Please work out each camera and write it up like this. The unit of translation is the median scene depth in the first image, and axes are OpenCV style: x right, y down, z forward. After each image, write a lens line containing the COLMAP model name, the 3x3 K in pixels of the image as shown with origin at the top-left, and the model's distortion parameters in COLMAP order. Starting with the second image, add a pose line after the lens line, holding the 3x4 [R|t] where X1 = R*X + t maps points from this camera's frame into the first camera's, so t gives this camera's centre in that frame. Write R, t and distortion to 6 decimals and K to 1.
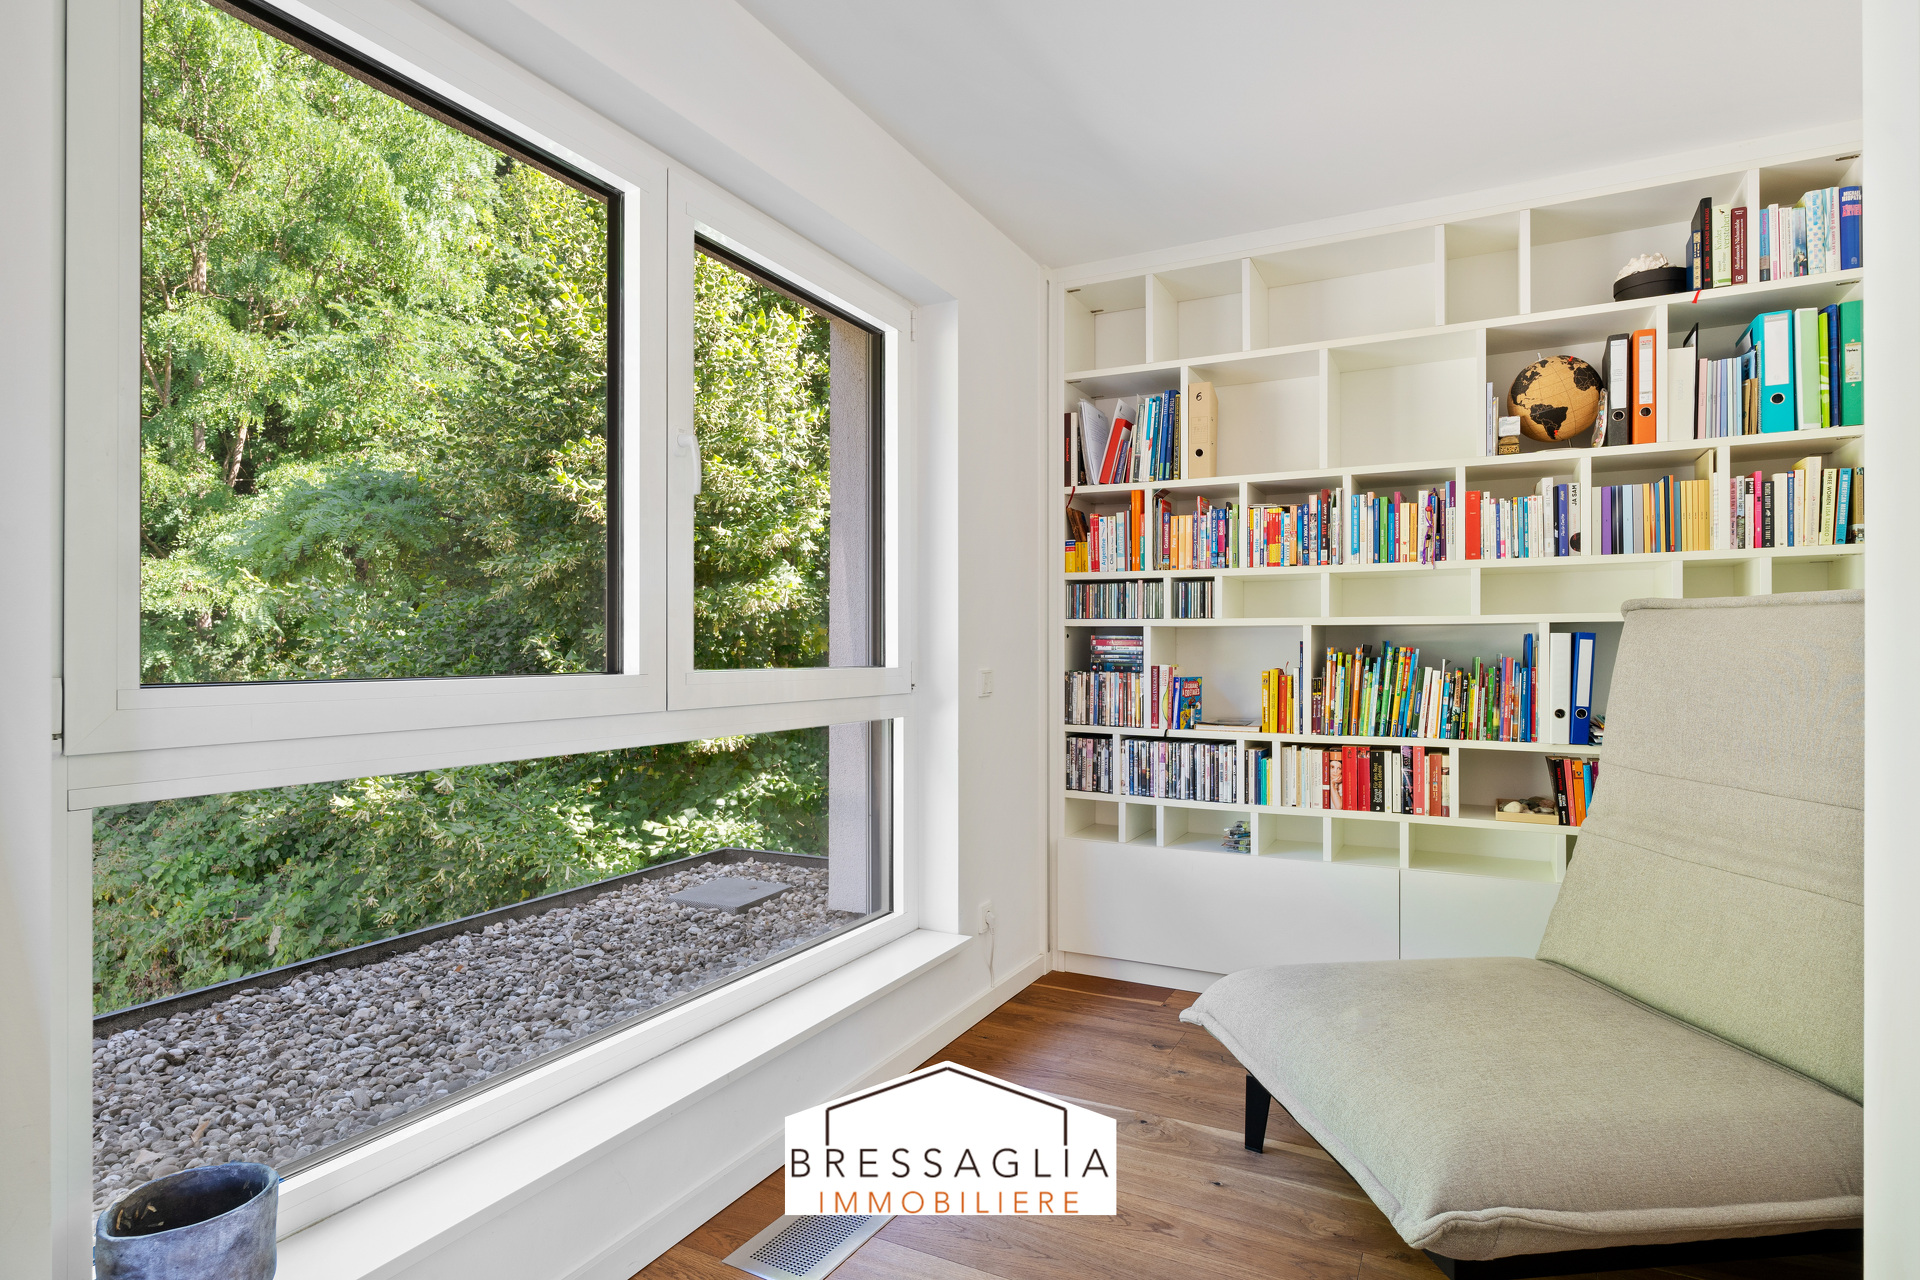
lens RADIAL K [[1018.5, 0, 957.1], [0, 1018.5, 643.5], [0, 0, 1]] dist [-0.003541, 0.000563]
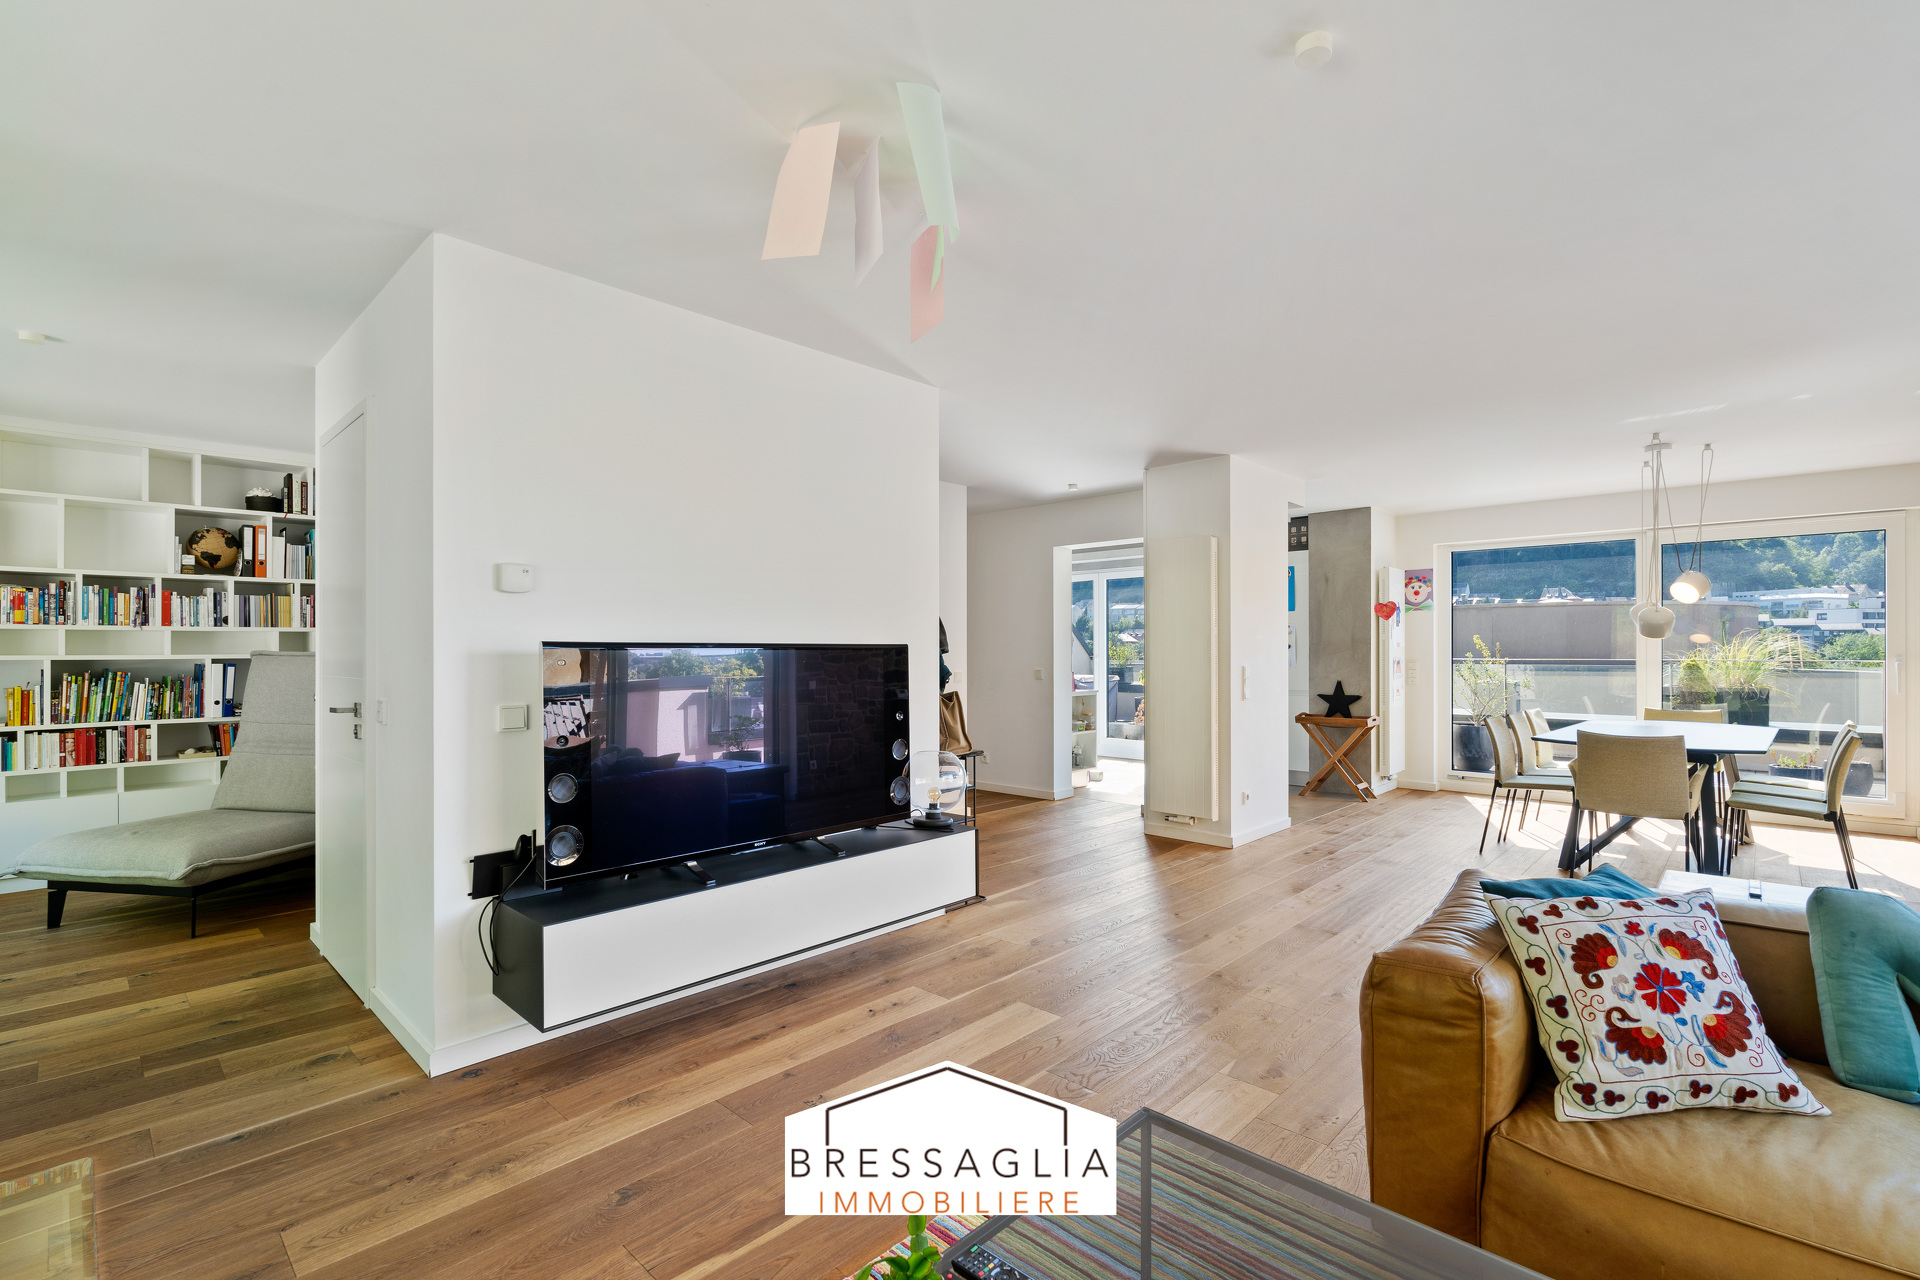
lens RADIAL K [[854.2, 0, 960.3], [0, 854.2, 651.1], [0, 0, 1]] dist [-0.002726, -0.000172]
pose [[0.279210, 0.001032, 0.960230, -0.627147], [0.001126, 0.999998, -0.001402, -0.030854], [-0.960229, 0.001472, 0.279208, -0.902587]]
